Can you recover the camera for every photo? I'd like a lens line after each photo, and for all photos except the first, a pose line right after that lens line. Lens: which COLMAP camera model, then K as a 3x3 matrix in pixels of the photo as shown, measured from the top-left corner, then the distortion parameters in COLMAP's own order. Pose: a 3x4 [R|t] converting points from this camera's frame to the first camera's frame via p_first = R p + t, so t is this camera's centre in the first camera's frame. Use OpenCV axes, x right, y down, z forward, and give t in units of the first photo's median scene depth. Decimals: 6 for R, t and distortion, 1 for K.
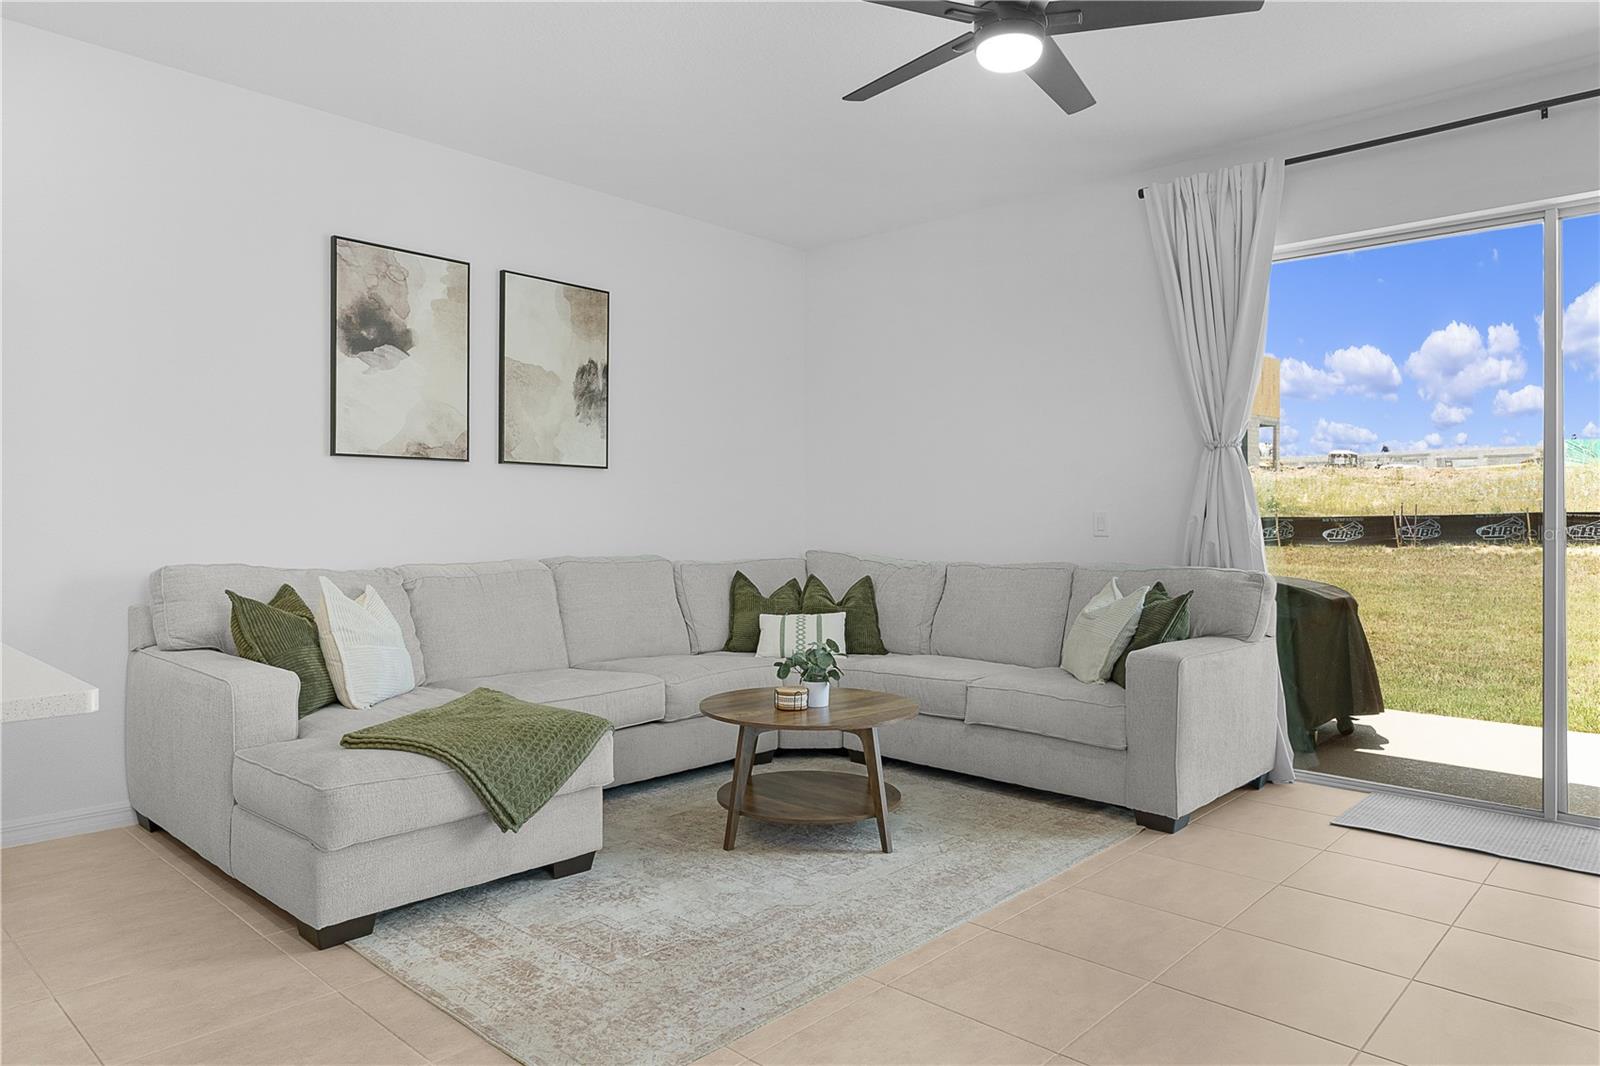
lens RADIAL K [[1021.0, 0, 808.1], [0, 1021.0, 509.4], [0, 0, 1]] dist [0.002884, 0.001646]
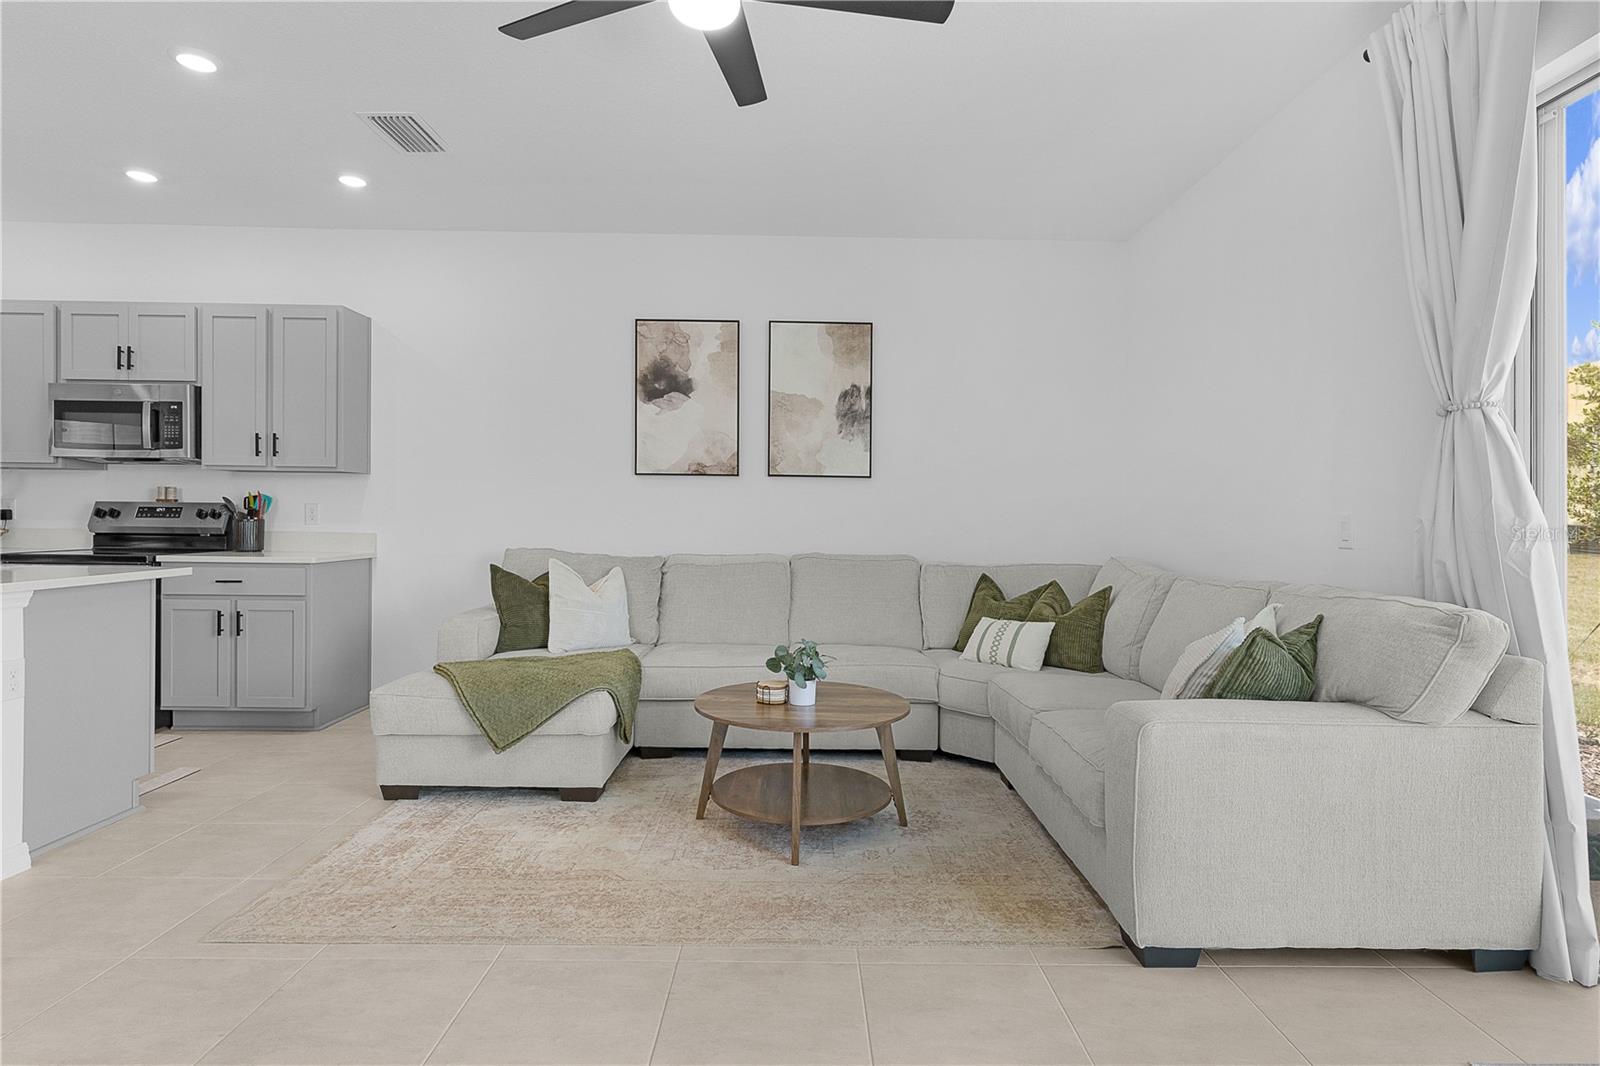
lens RADIAL K [[841.5, 0, 809.4], [0, 841.5, 515.4], [0, 0, 1]] dist [-0.000347, 0.000981]
pose [[0.684490, -0.000898, -0.729021, 0.525988], [-0.002099, 0.999993, -0.003203, 0.006268], [0.729019, 0.003723, 0.684483, 0.364414]]
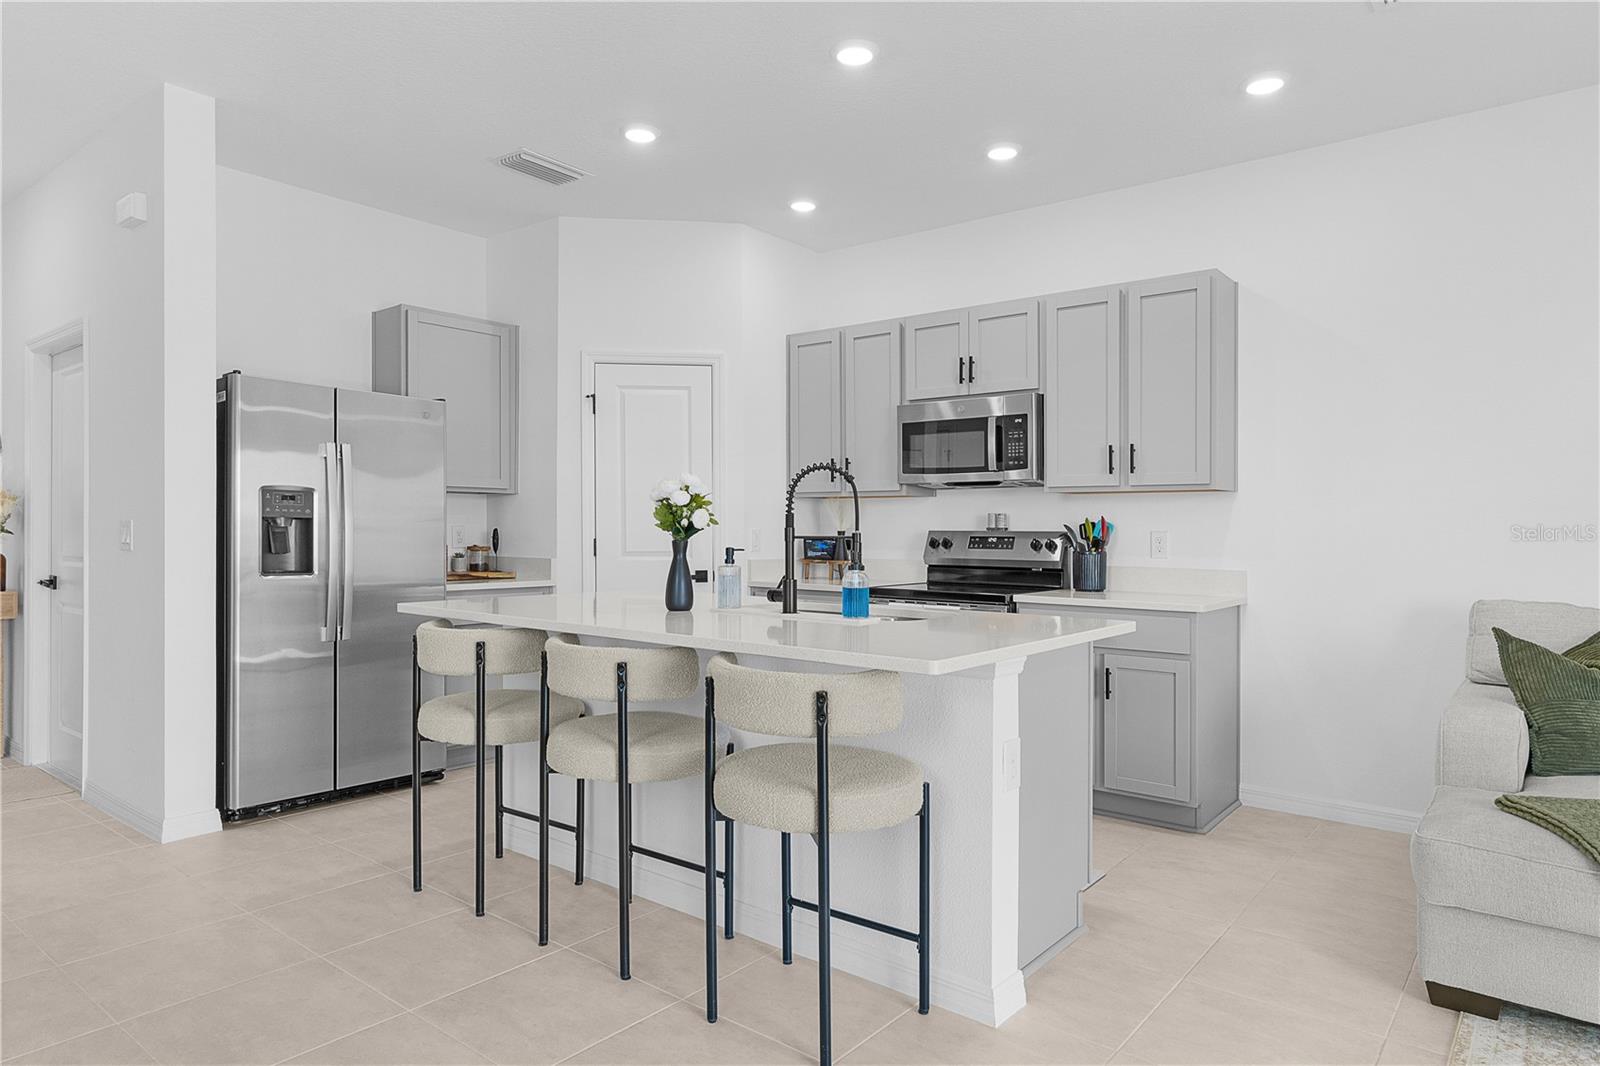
lens RADIAL K [[965.2, 0, 800.0], [0, 965.2, 533.0], [0, 0, 1]] dist [0.002723, -0.000269]
pose [[0.065011, -0.003935, -0.997877, 0.239015], [-0.000930, 0.999992, -0.004004, -0.005836], [0.997884, 0.001189, 0.065007, 0.207780]]
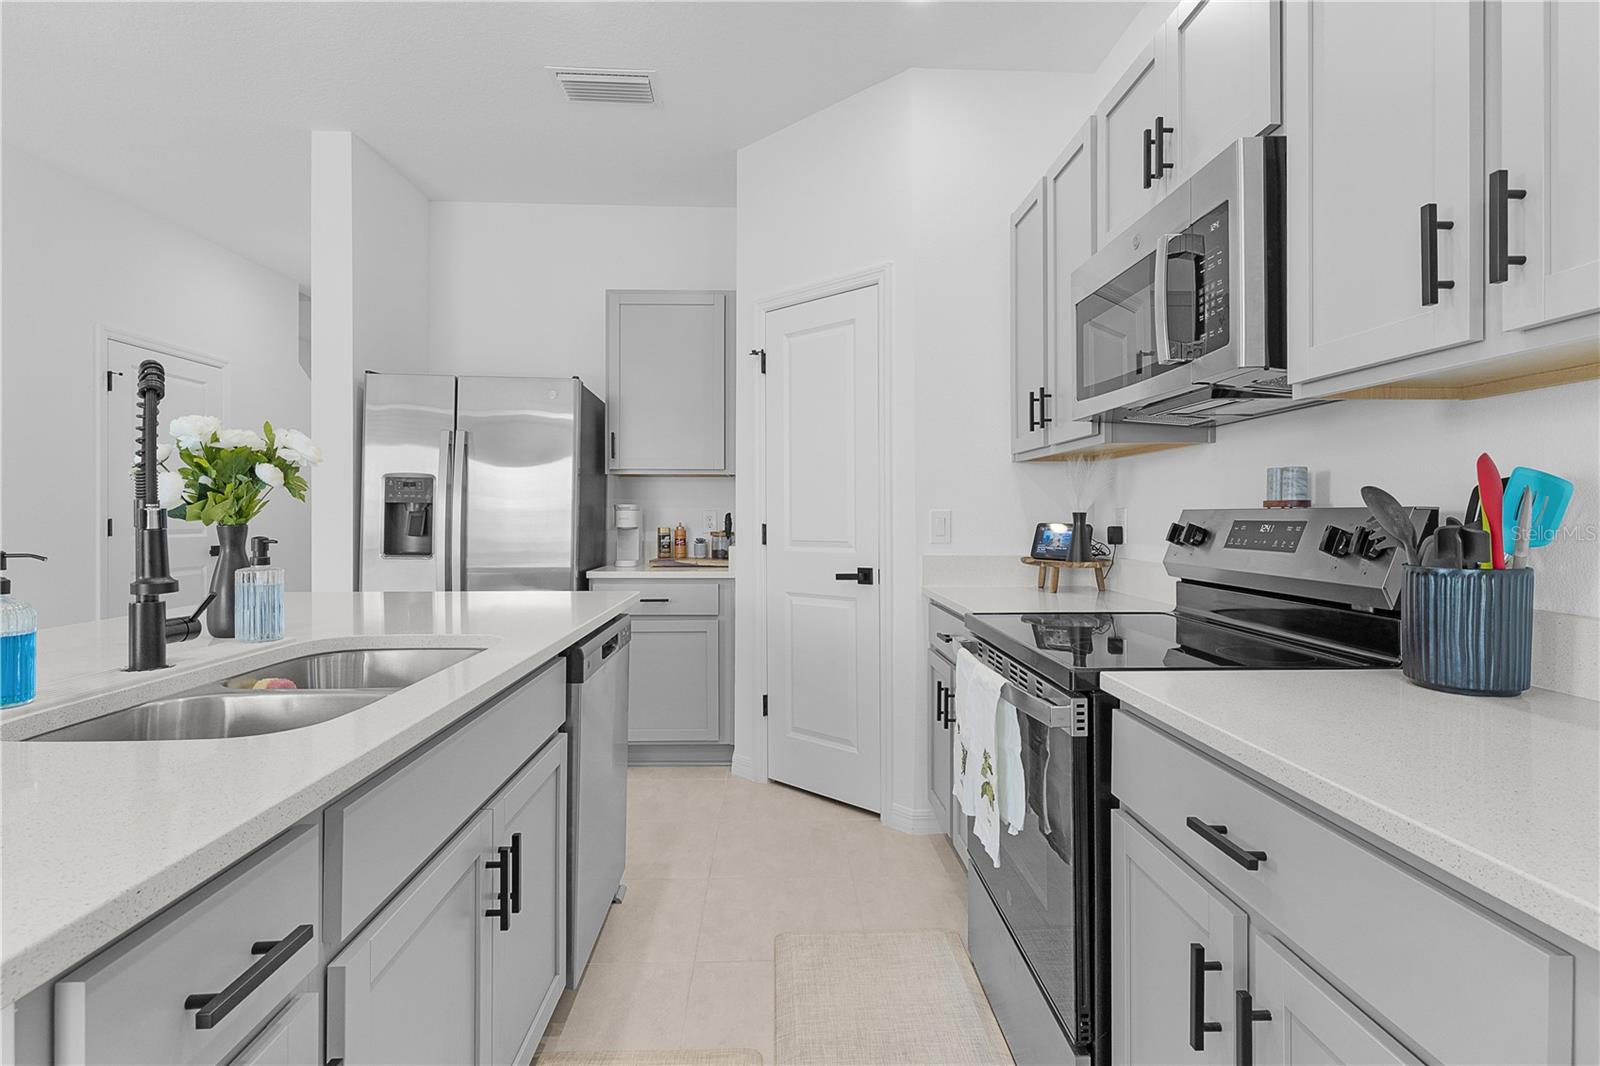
lens RADIAL K [[775.3, 0, 804.0], [0, 775.3, 516.2], [0, 0, 1]] dist [0.001483, 0.001566]
pose [[-0.709049, -0.006822, -0.705126, -0.413414], [-0.002270, 0.999970, -0.007392, -0.005468], [0.705155, -0.003641, -0.709043, 0.609266]]
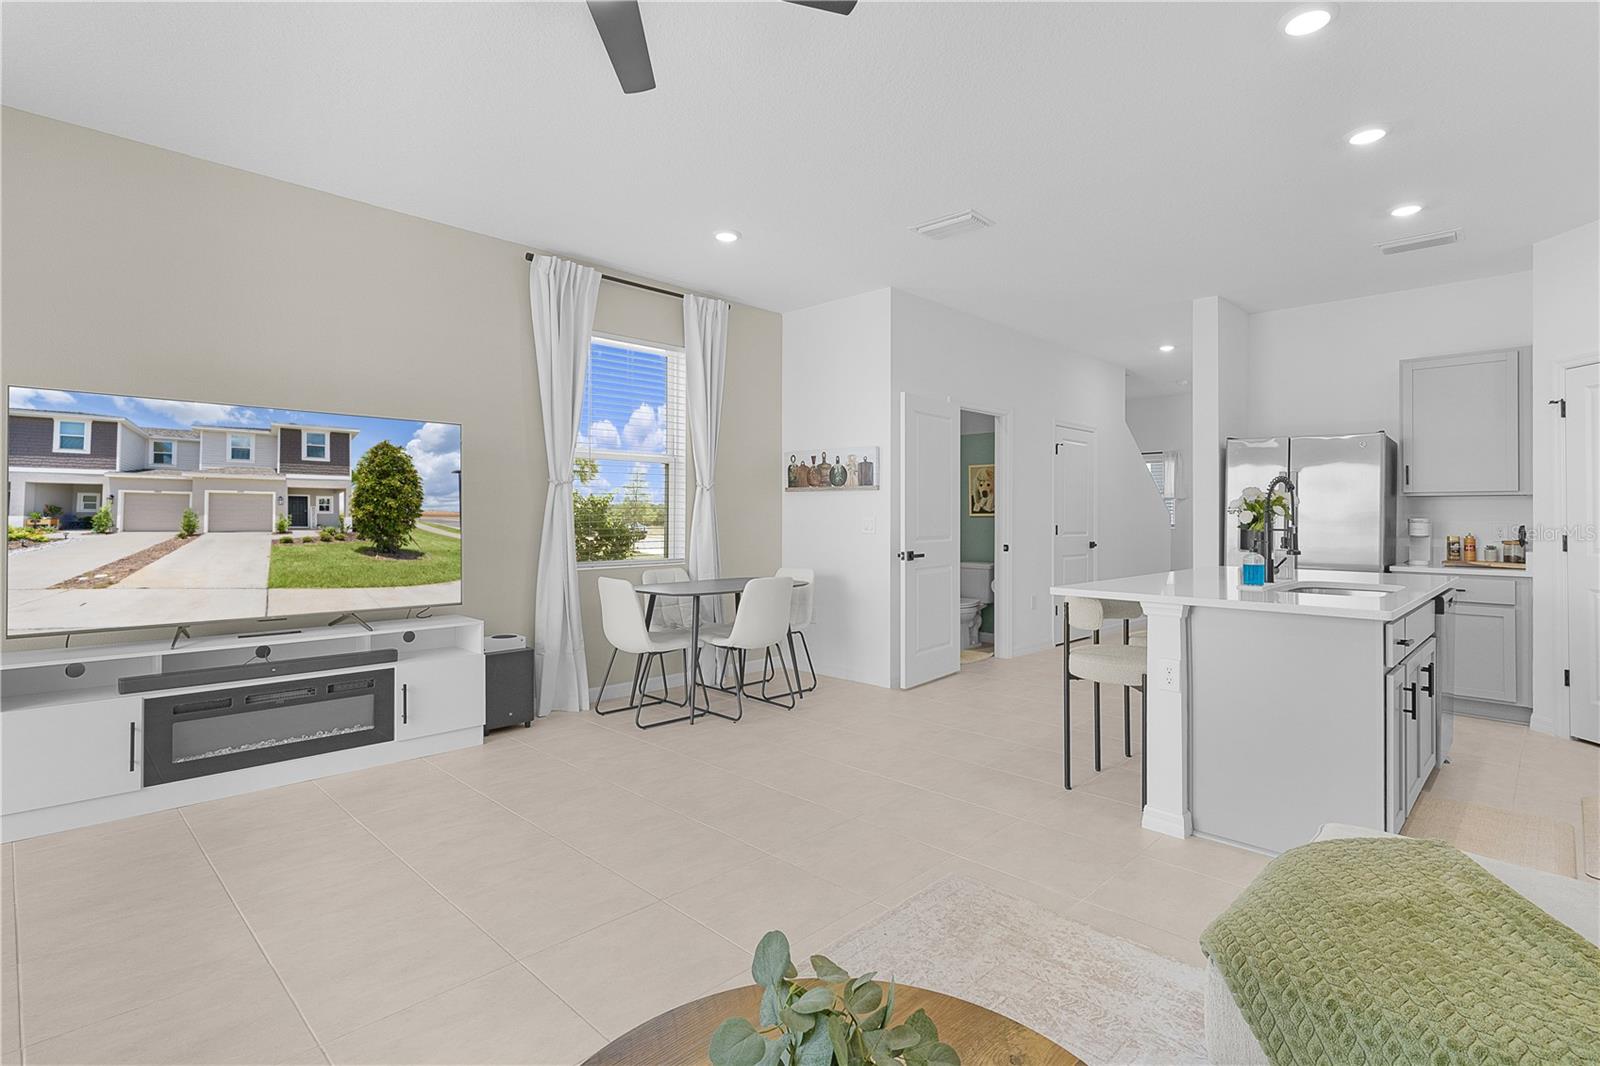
lens RADIAL K [[782.7, 0, 803.7], [0, 782.7, 509.2], [0, 0, 1]] dist [0.003618, 0.000027]
pose [[-0.999628, -0.013872, 0.023468, 0.009726], [-0.014303, 0.999730, -0.018306, -0.003680], [-0.023208, -0.018635, -0.999557, 1.049035]]
